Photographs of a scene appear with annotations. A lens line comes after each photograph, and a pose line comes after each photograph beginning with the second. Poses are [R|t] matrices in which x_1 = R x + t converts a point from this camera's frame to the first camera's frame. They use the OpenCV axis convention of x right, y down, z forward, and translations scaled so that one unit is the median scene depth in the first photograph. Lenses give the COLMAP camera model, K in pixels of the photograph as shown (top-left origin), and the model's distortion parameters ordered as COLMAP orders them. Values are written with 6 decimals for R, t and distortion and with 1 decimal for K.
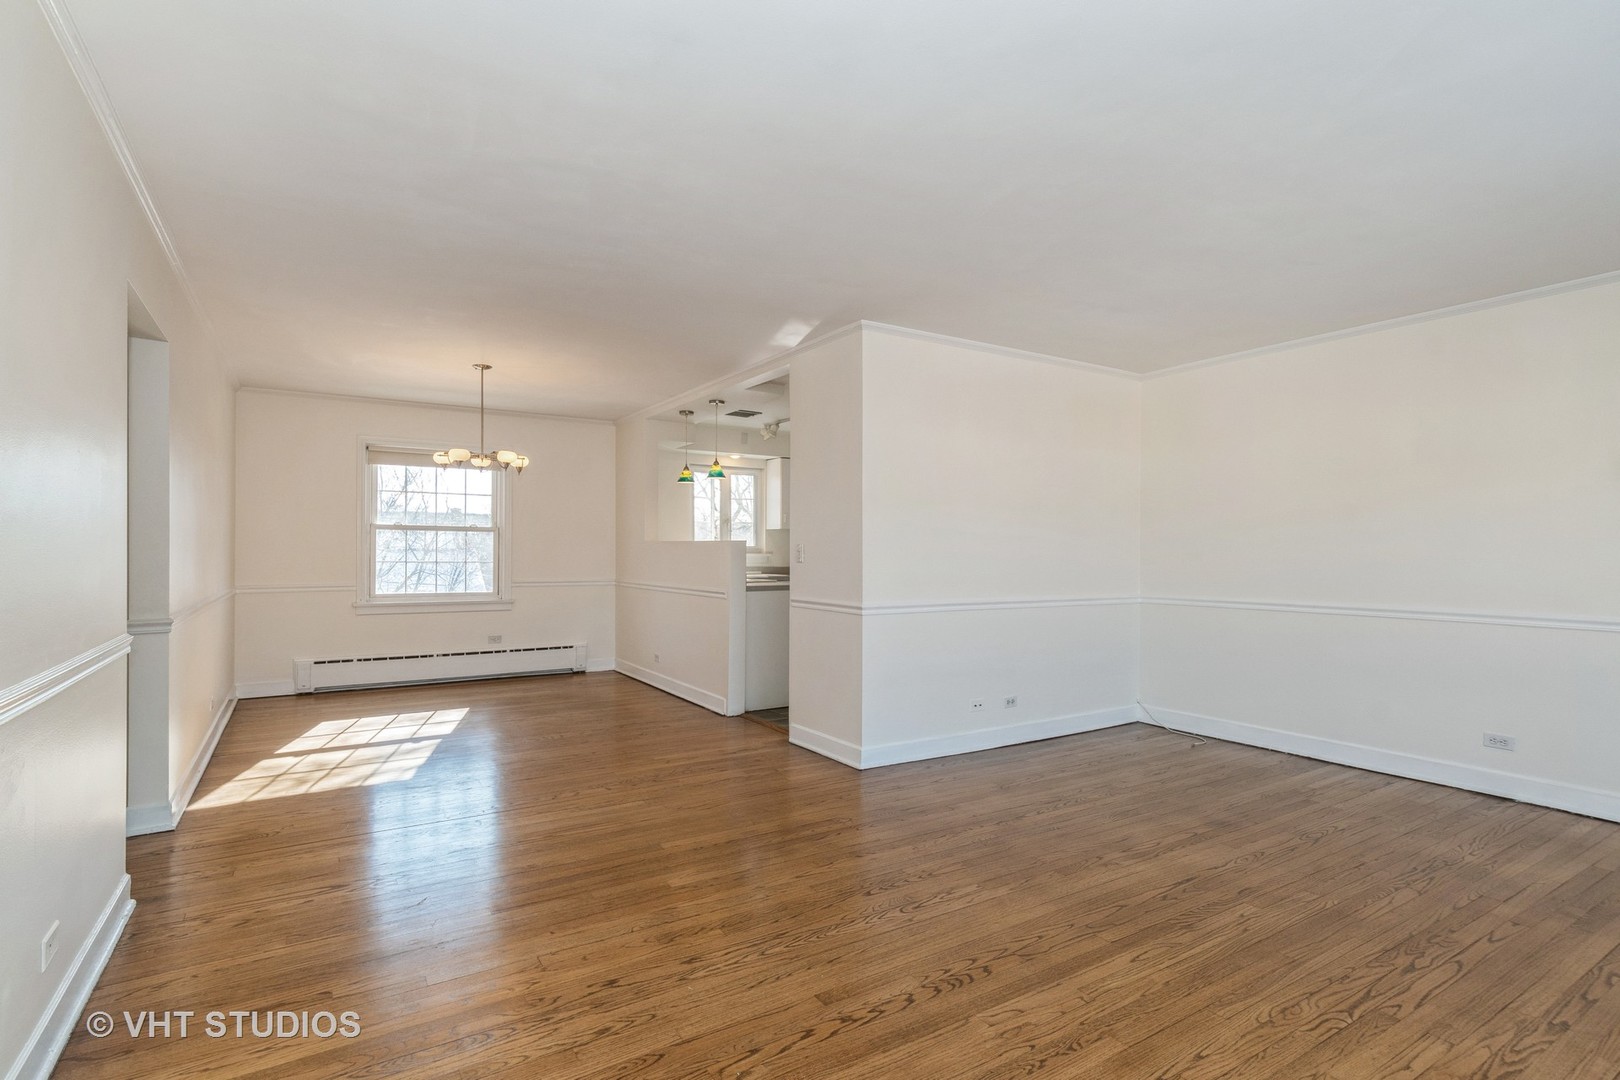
lens RADIAL K [[781.9, 0, 805.8], [0, 781.9, 547.3], [0, 0, 1]] dist [-0.001437, 0.001108]
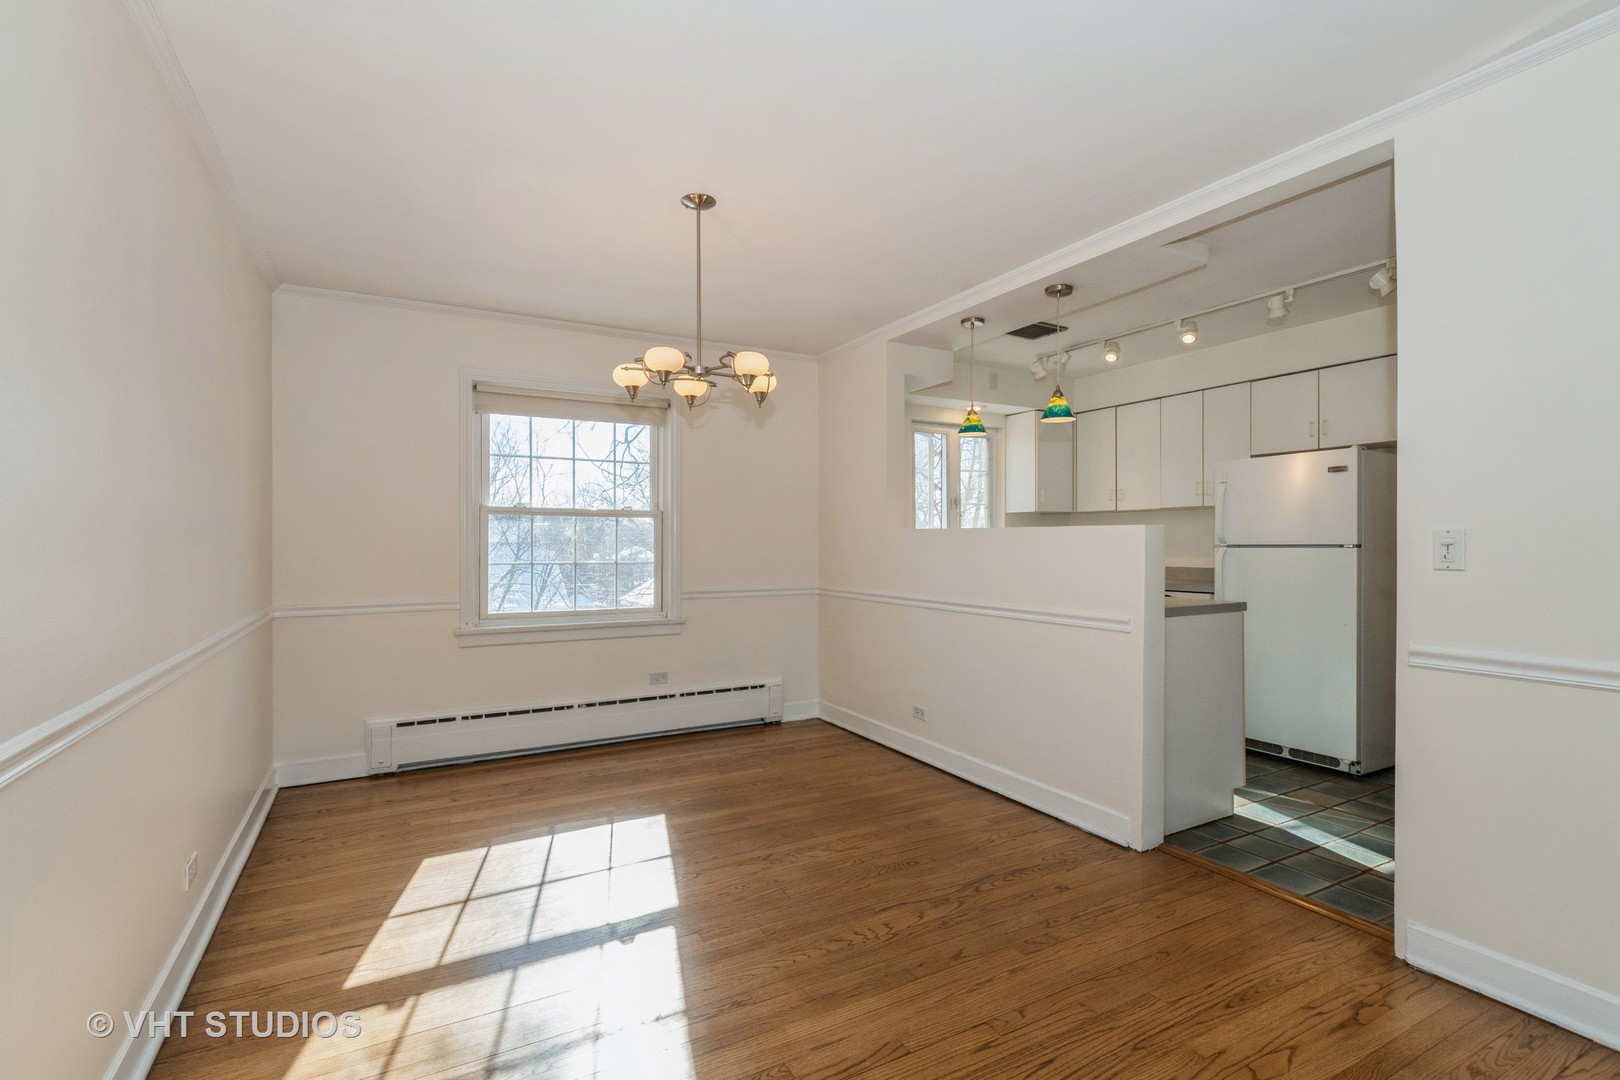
lens RADIAL K [[730.2, 0, 796.8], [0, 730.2, 541.6], [0, 0, 1]] dist [-0.003619, -0.001345]
pose [[0.998141, -0.004948, -0.060742, -0.251475], [0.005030, 0.999987, 0.001201, 0.001043], [0.060735, -0.001504, 0.998153, 0.402155]]
